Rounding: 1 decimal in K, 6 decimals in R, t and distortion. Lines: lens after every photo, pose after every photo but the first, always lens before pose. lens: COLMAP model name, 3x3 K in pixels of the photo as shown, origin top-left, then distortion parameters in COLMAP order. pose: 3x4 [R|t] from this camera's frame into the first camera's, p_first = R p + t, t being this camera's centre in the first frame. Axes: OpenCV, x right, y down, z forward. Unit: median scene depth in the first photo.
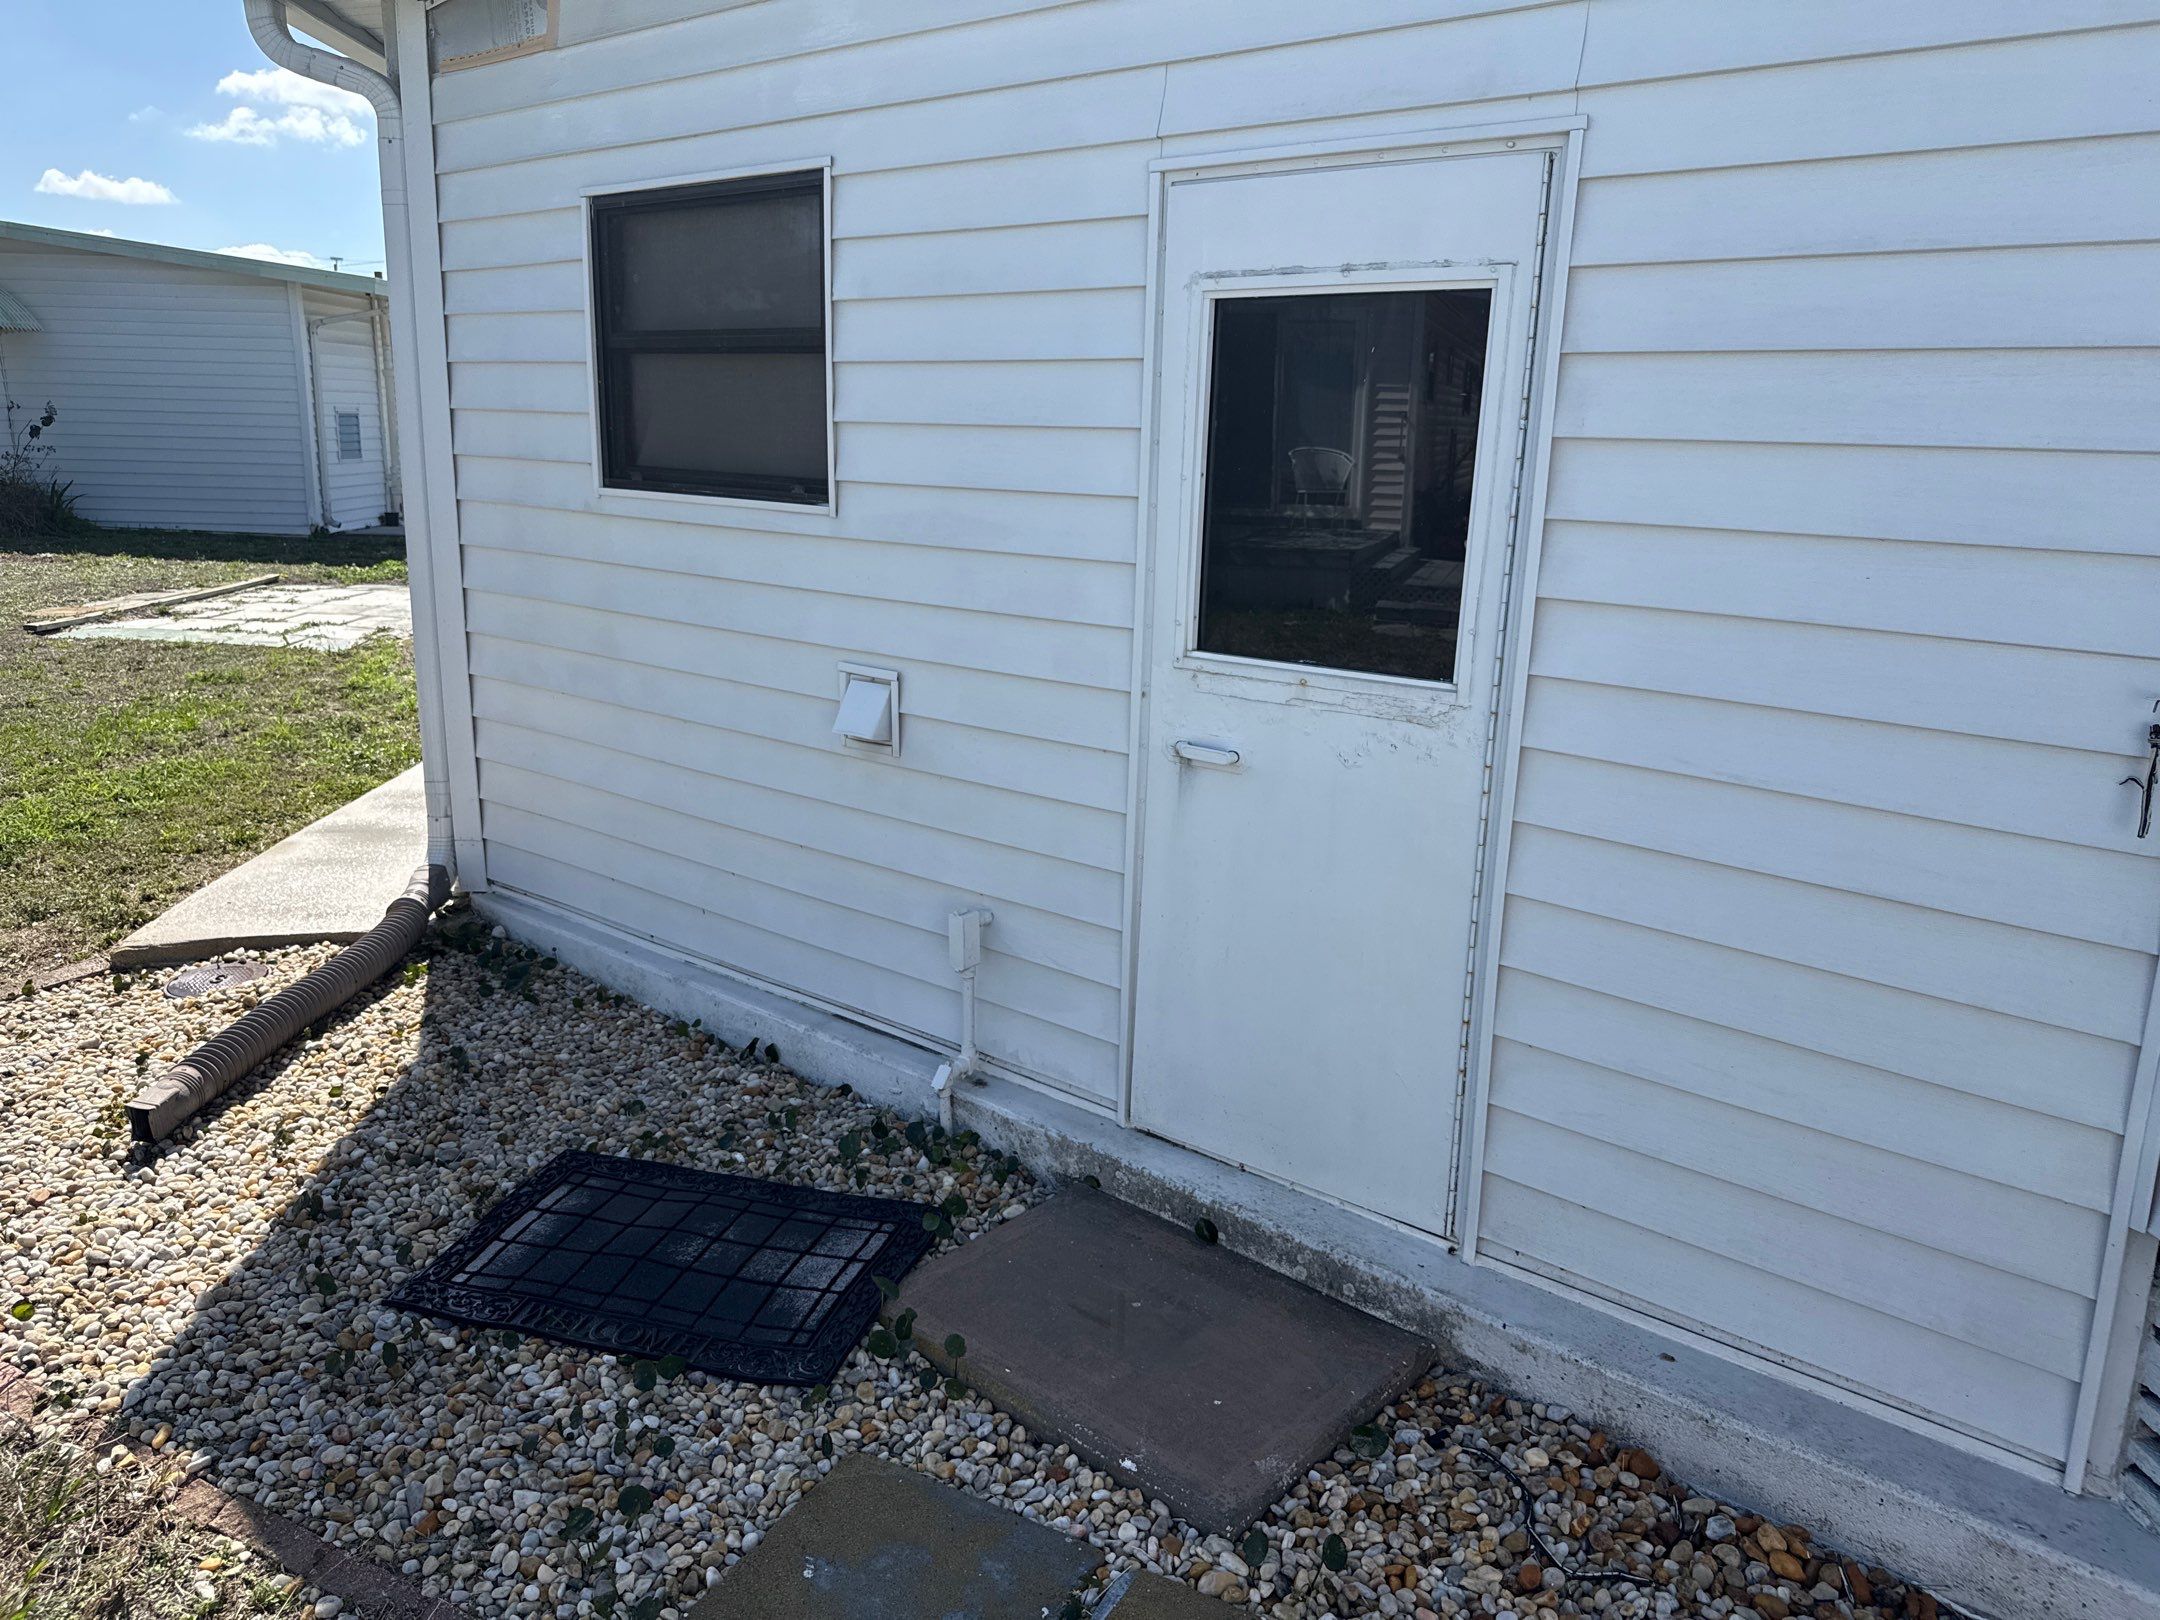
lens RADIAL K [[1530.7, 0, 1077.4], [0, 1530.7, 824.2], [0, 0, 1]] dist [0.049420, -0.083553]
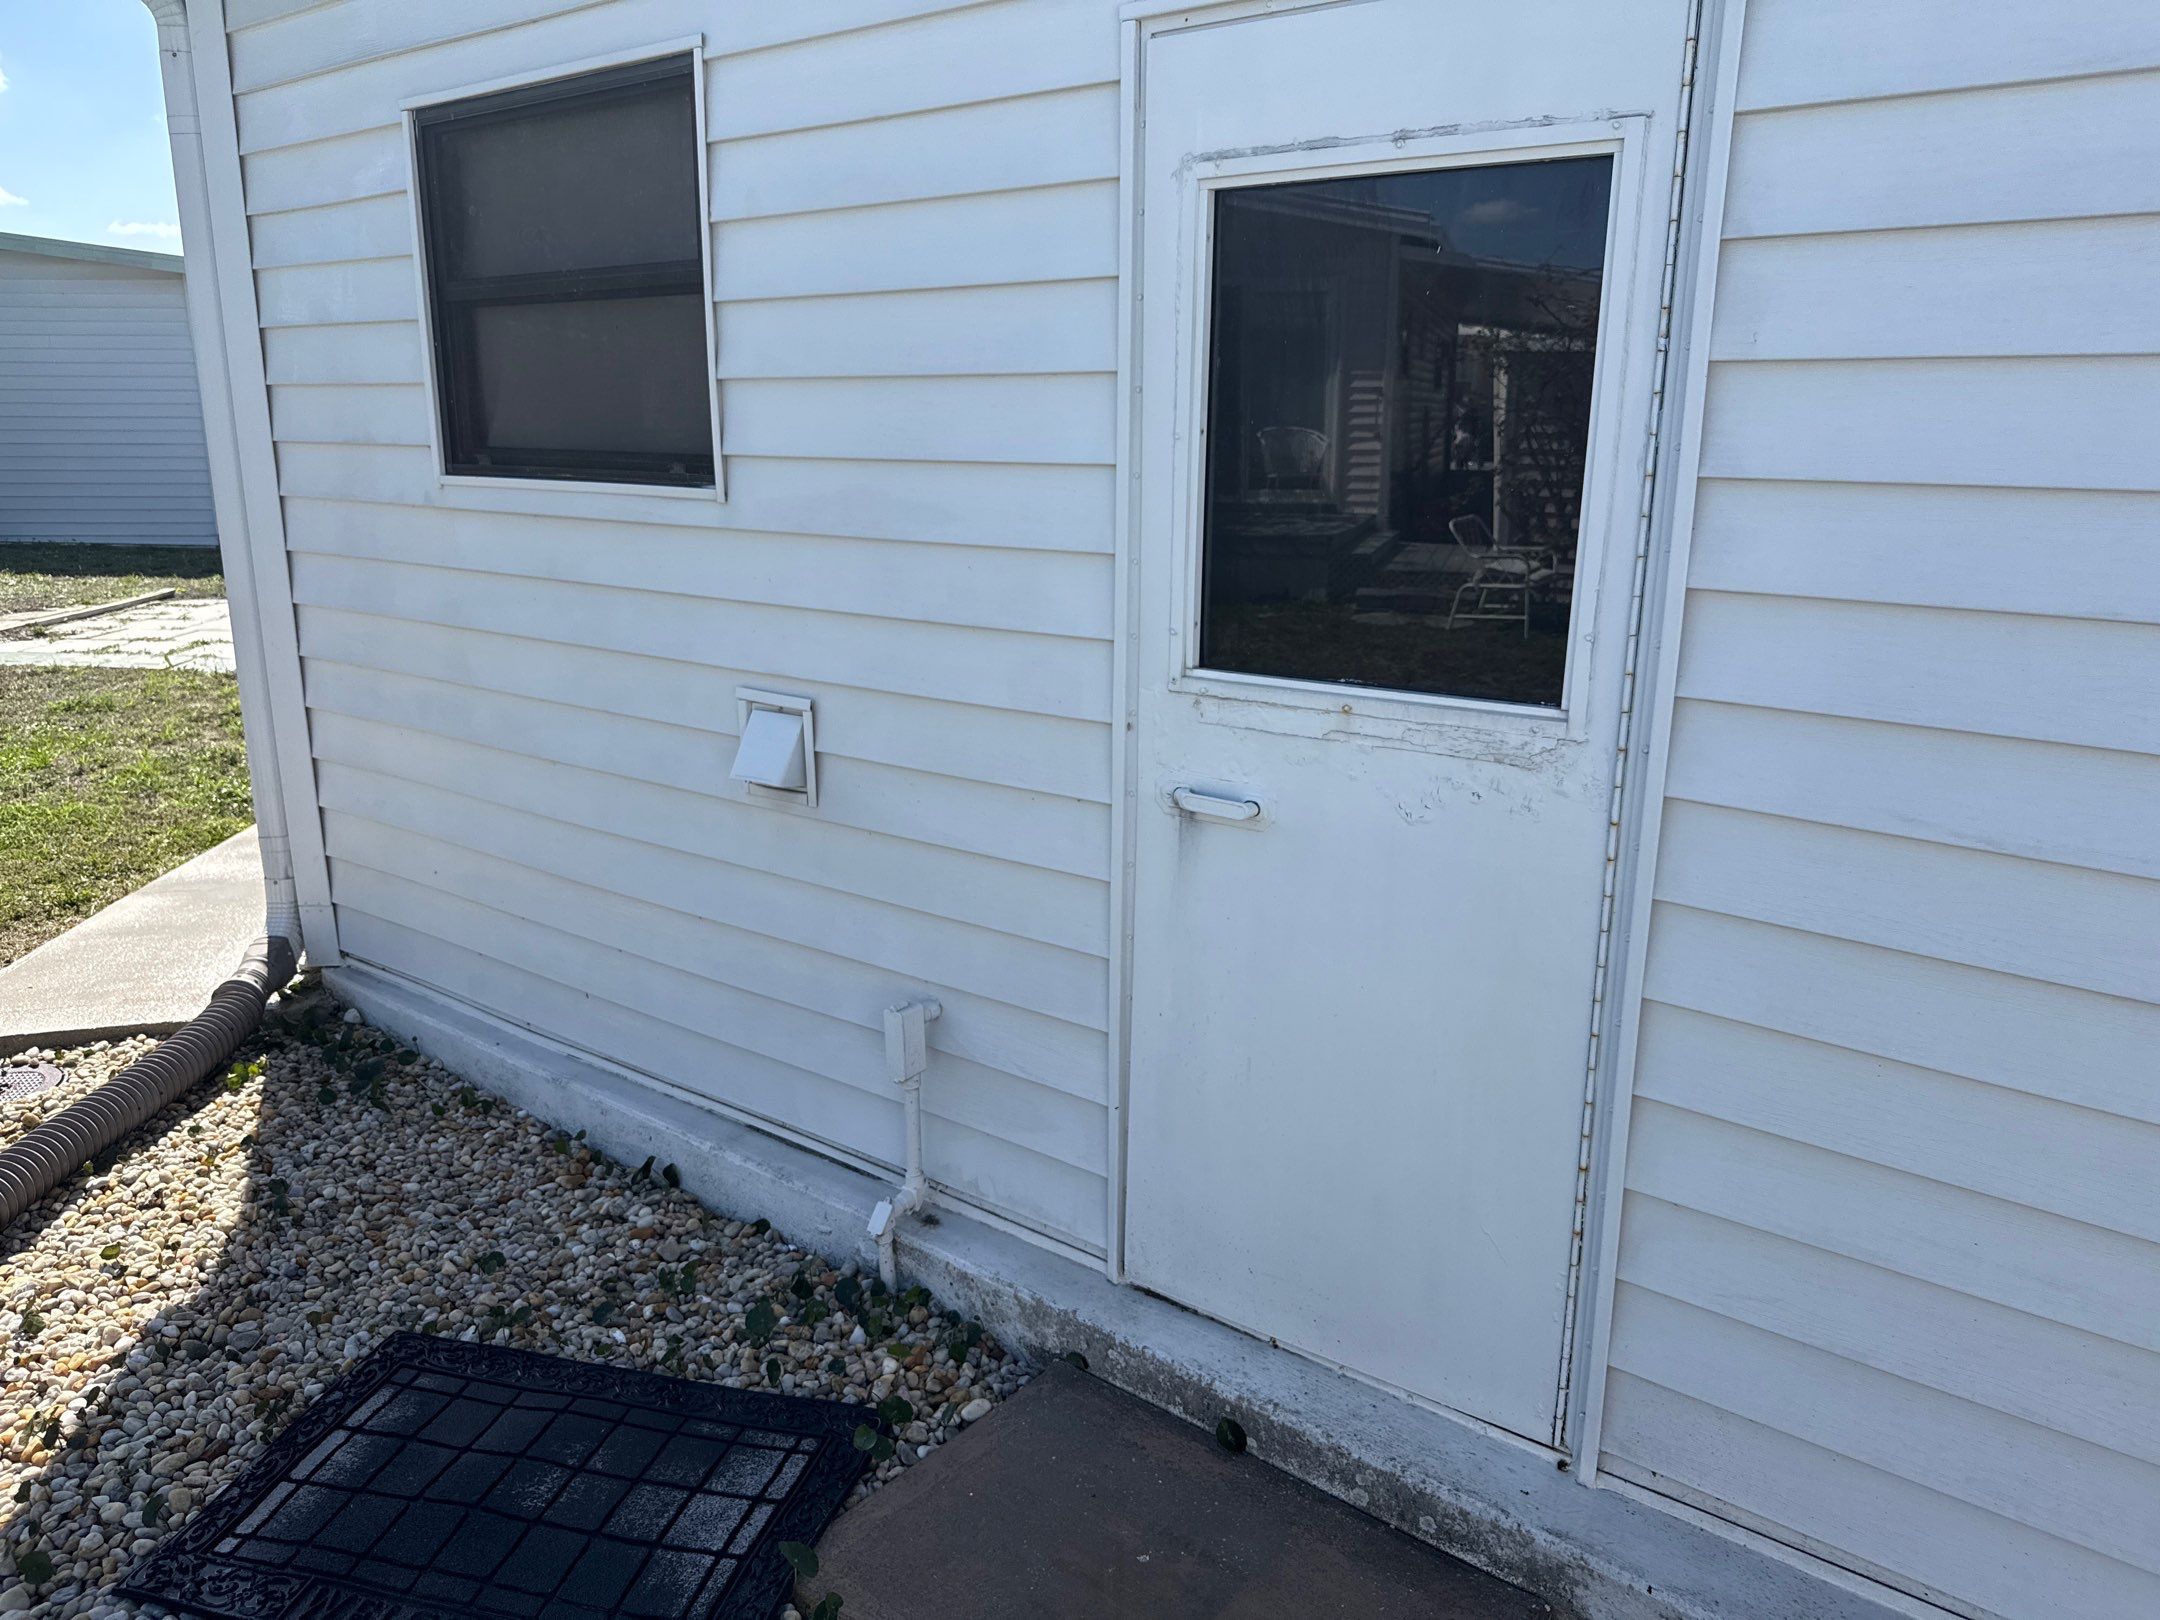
lens RADIAL K [[1535.3, 0, 1079.5], [0, 1535.3, 831.8], [0, 0, 1]] dist [0.001746, -0.007234]
pose [[0.999358, -0.026907, 0.023664, -0.000413], [0.026677, 0.999595, 0.009944, -0.035244], [-0.023922, -0.009307, 0.999671, 0.209692]]
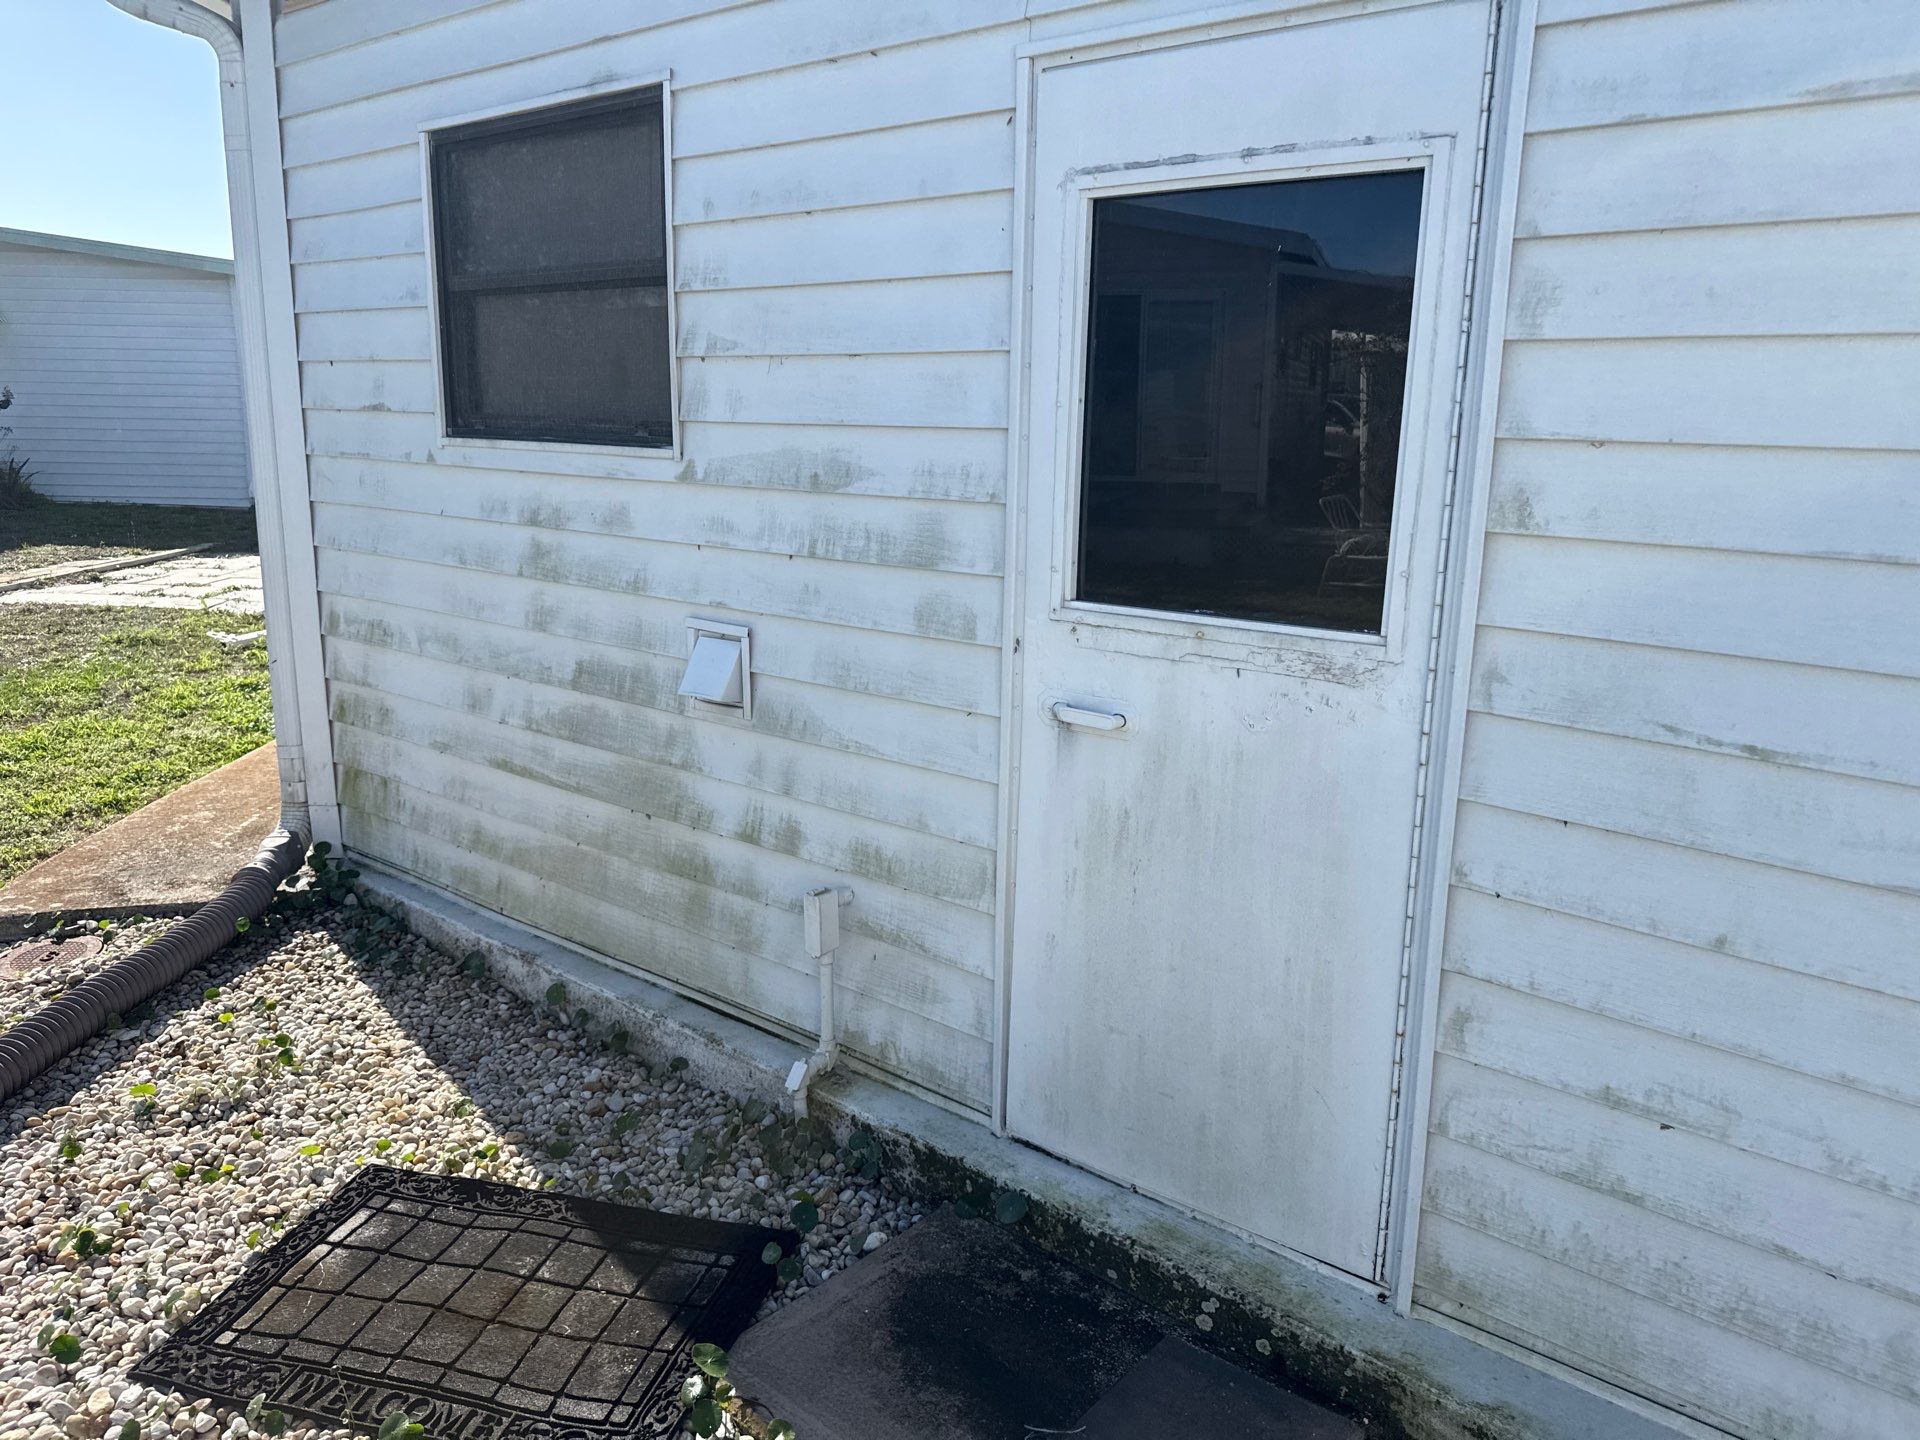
lens RADIAL K [[1362.5, 0, 960.0], [0, 1362.5, 720.0], [0, 0, 1]] dist [0.005779, -0.006934]
pose [[0.999966, -0.008129, -0.001524, 0.009892], [0.008078, 0.999491, -0.030846, -0.017813], [0.001774, 0.030833, 0.999523, 0.185293]]
